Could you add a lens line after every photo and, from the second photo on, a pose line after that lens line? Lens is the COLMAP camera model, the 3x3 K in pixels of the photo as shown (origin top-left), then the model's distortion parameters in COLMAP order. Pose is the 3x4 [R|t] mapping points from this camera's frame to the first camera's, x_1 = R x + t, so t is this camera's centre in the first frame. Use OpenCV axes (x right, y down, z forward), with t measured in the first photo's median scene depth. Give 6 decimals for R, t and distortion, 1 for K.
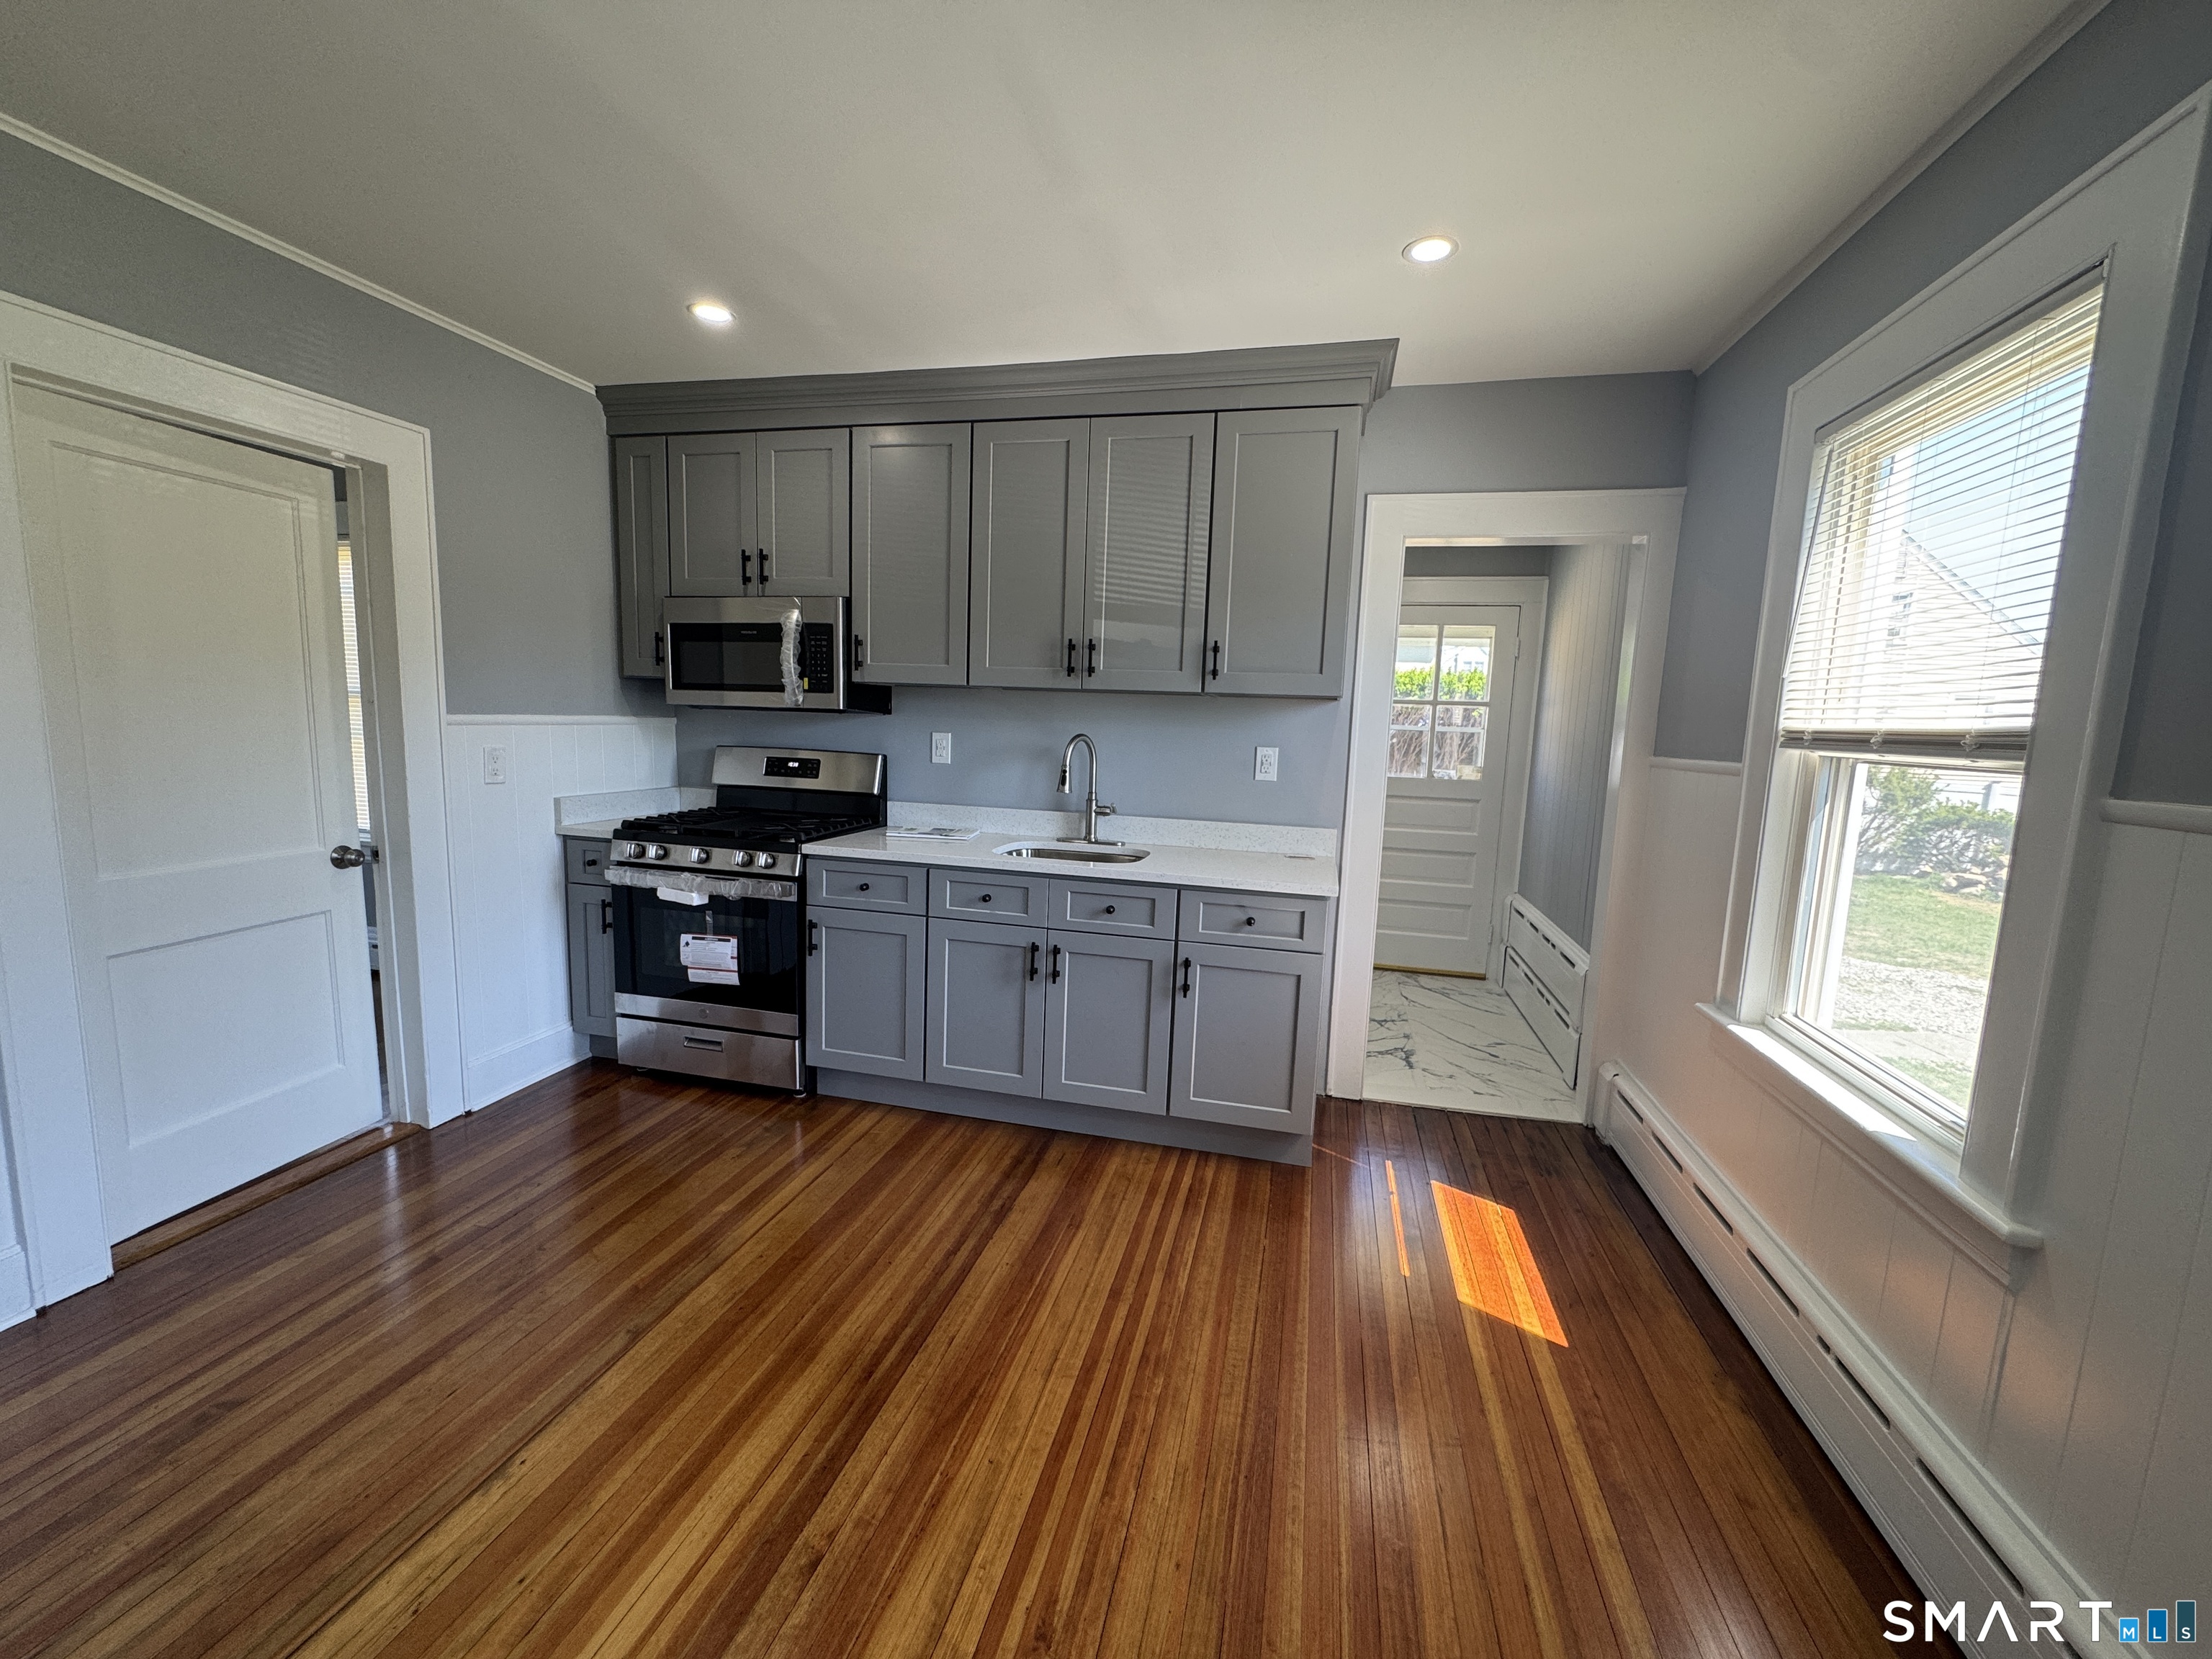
lens RADIAL K [[882.7, 0, 1103.6], [0, 882.7, 830.6], [0, 0, 1]] dist [-0.000421, 0.000106]
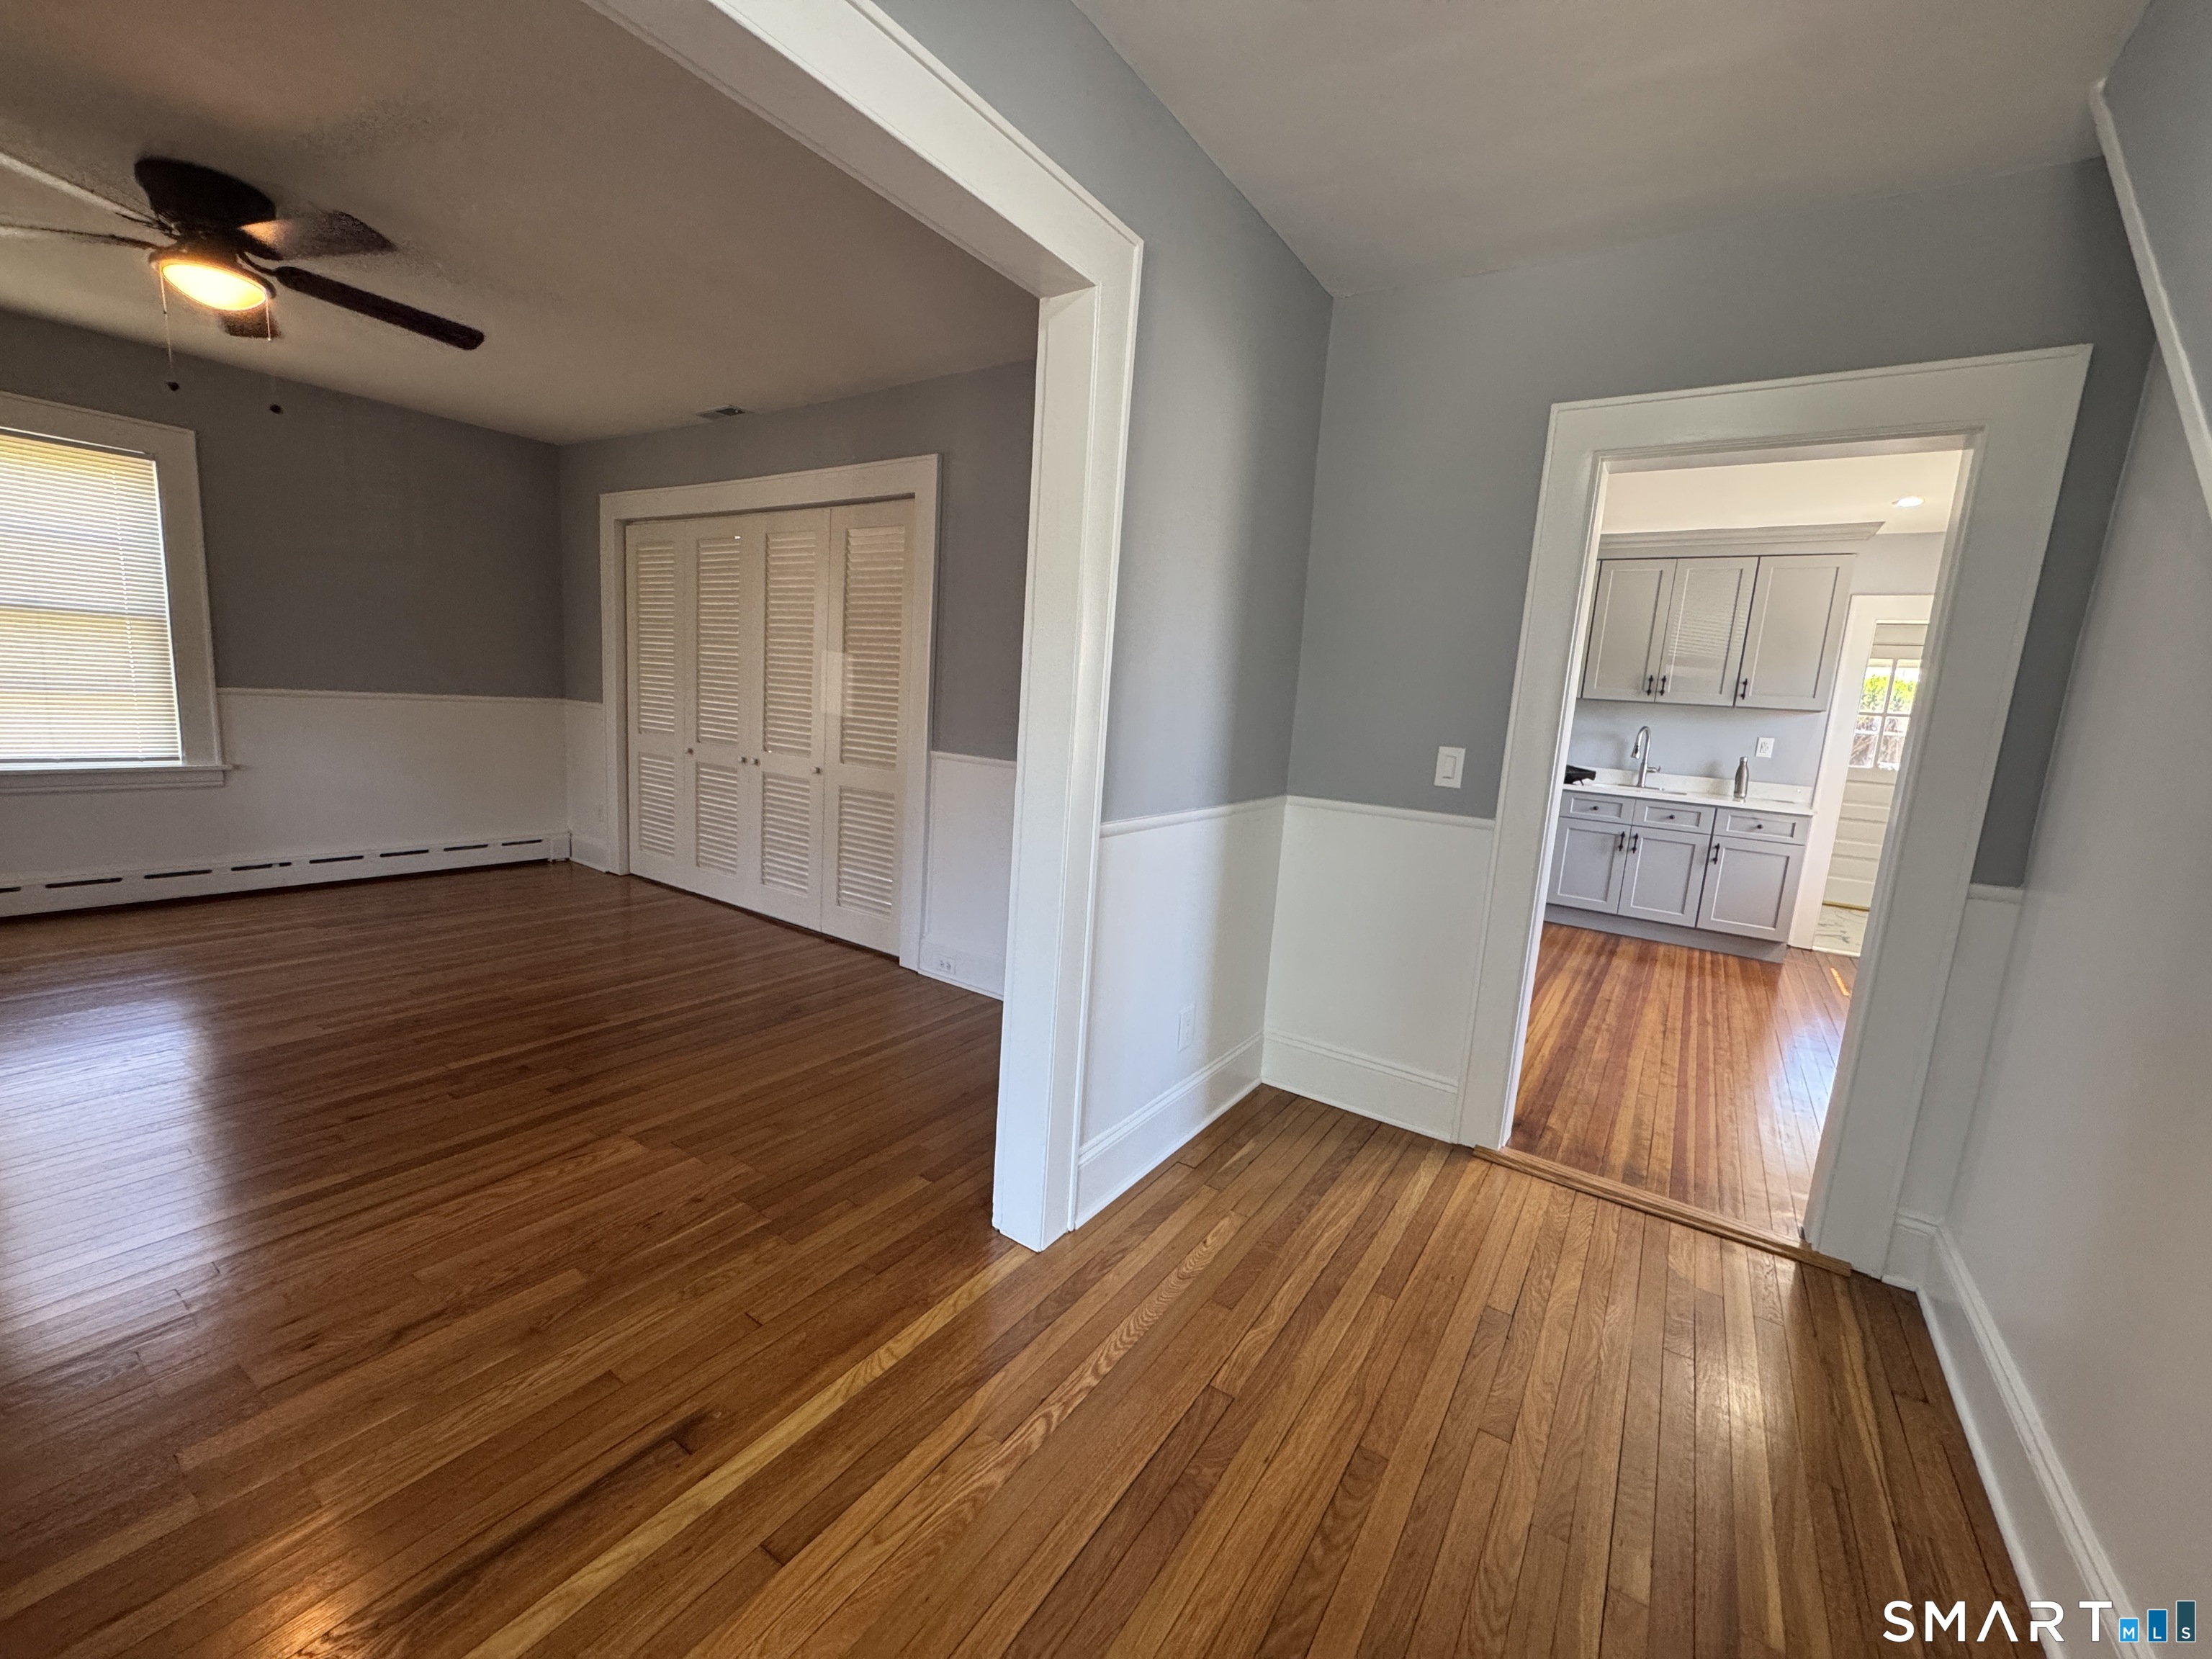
lens RADIAL K [[882.7, 0, 1103.6], [0, 882.7, 830.6], [0, 0, 1]] dist [-0.000421, 0.000106]
pose [[0.937252, 0.077723, -0.339879, -0.458266], [-0.074780, 0.996962, 0.021770, 0.155727], [0.340539, 0.005012, 0.940217, -1.140584]]
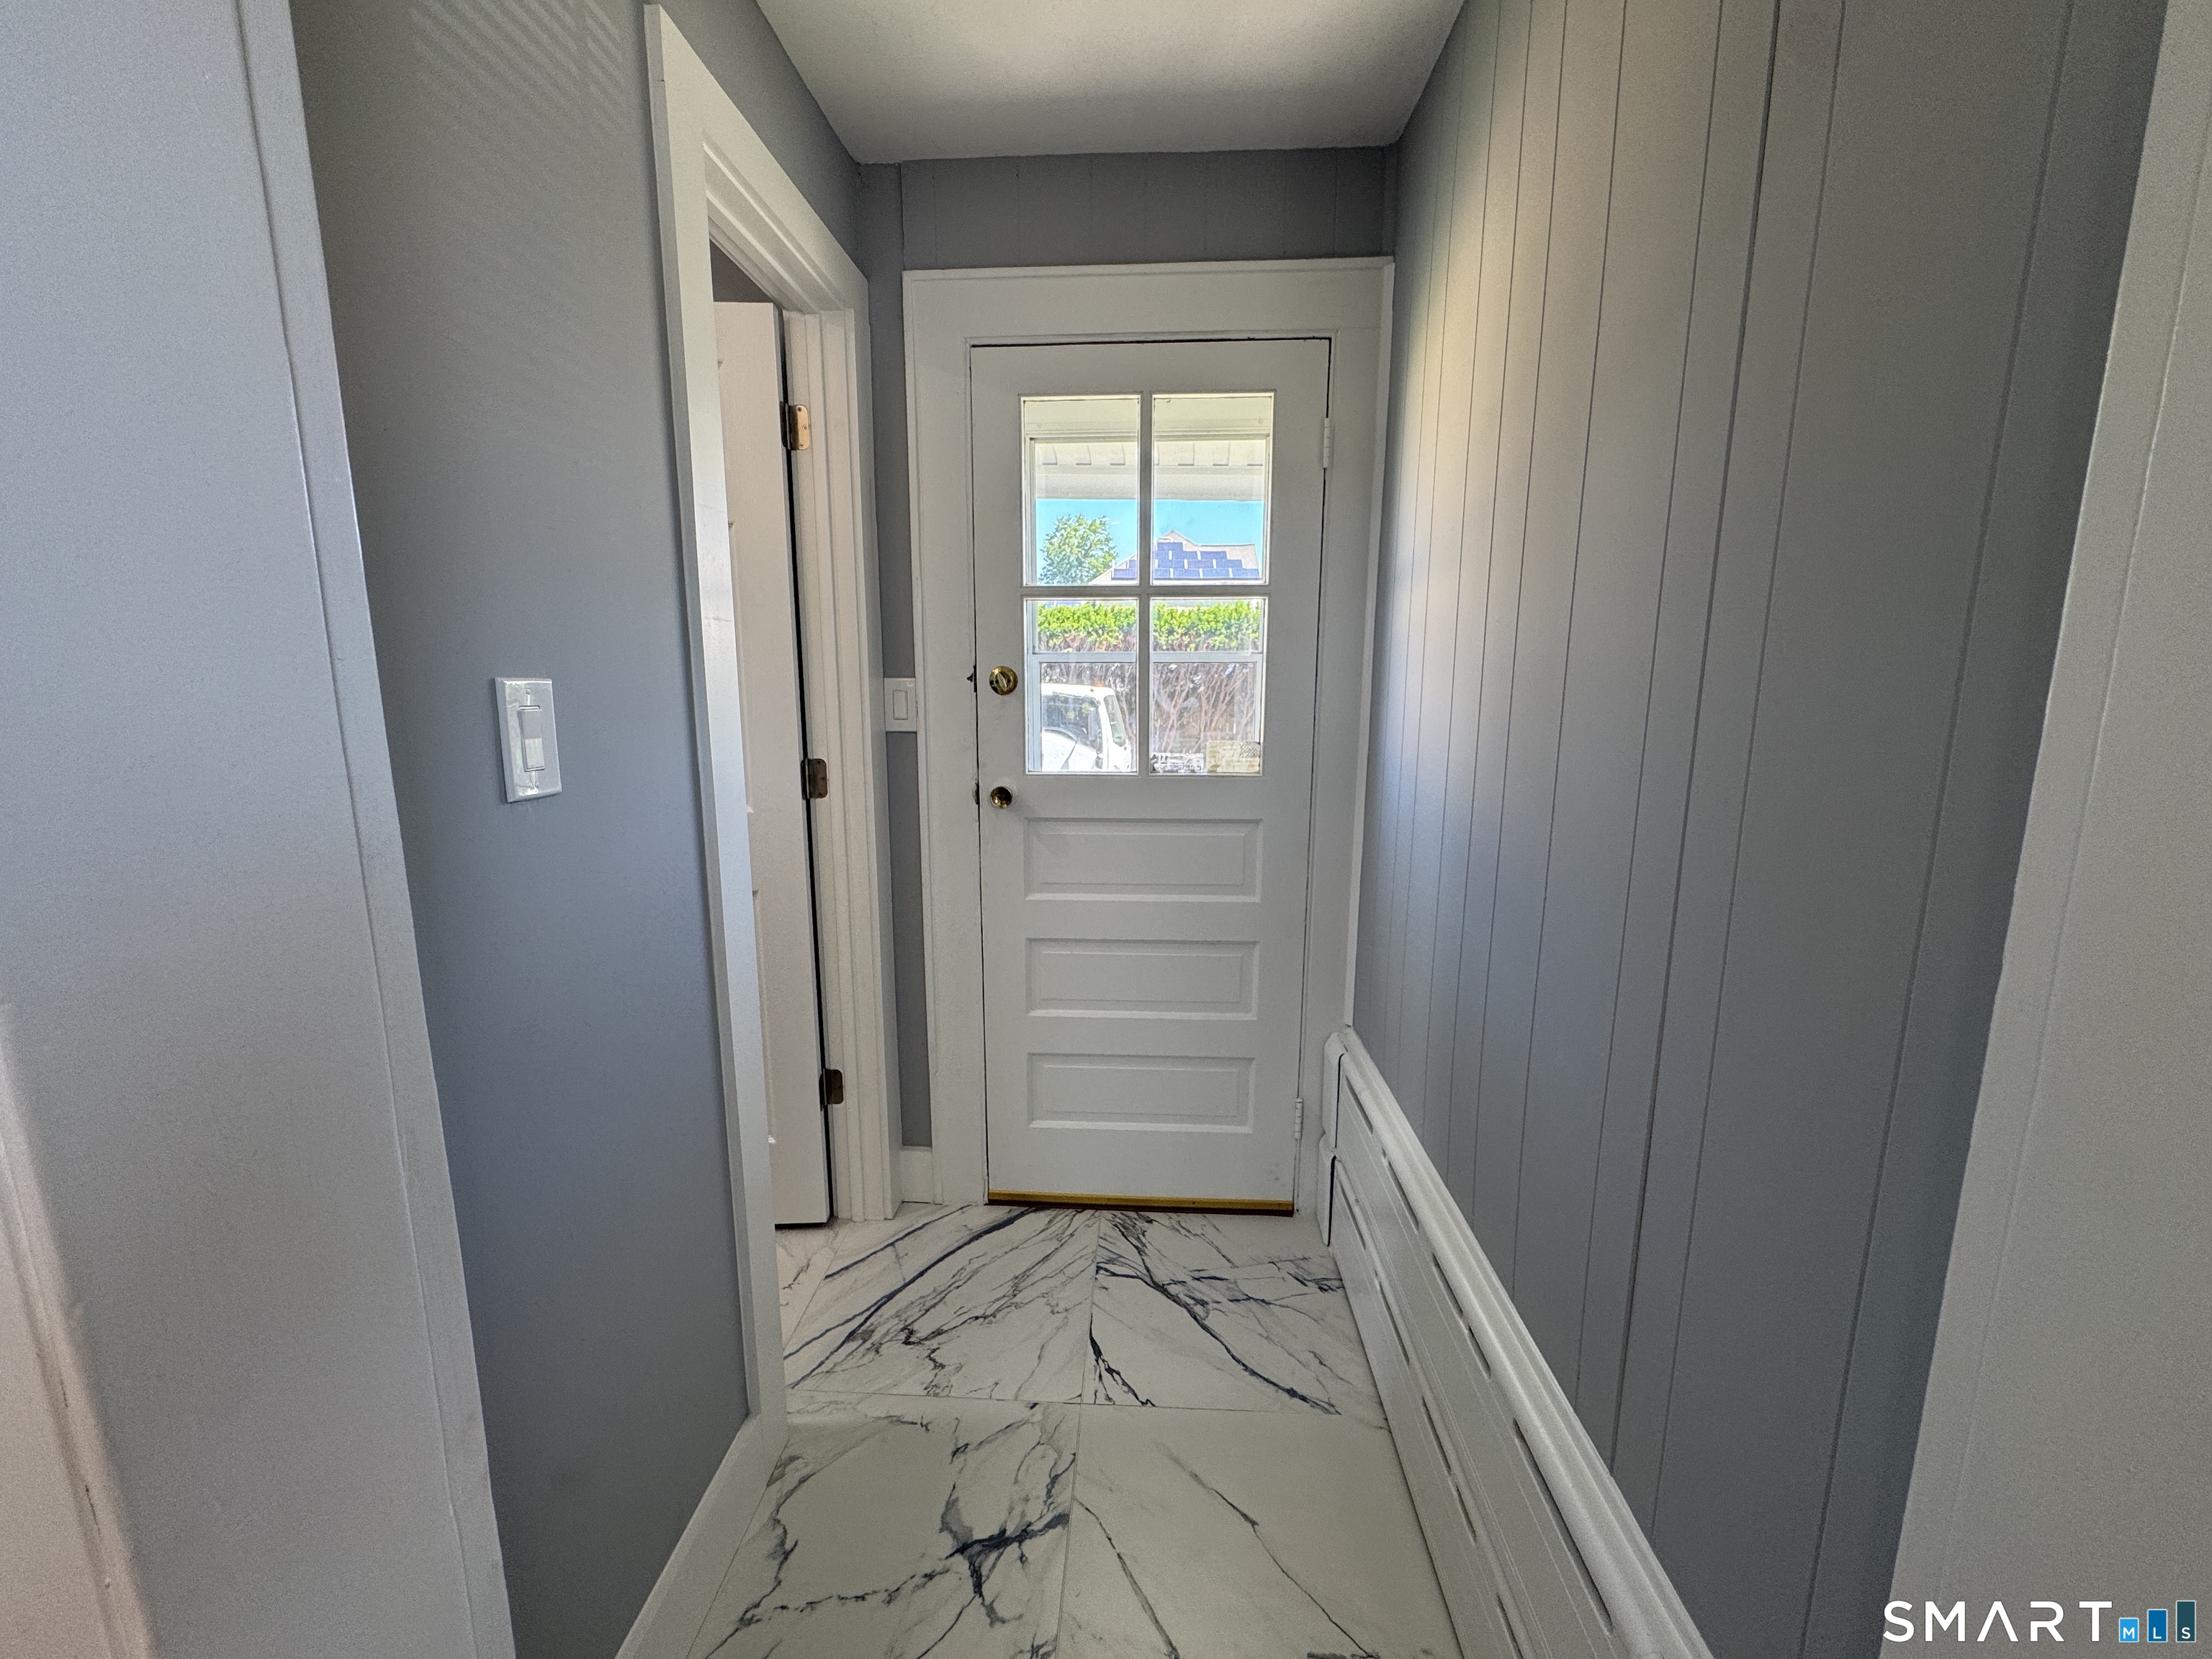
lens RADIAL K [[894.6, 0, 1097.9], [0, 894.6, 833.2], [0, 0, 1]] dist [-0.000319, 0.000158]
pose [[0.983111, -0.068313, 0.169785, 0.425315], [0.059208, 0.996552, 0.058131, -0.090447], [-0.173171, -0.047097, 0.983765, 0.907279]]
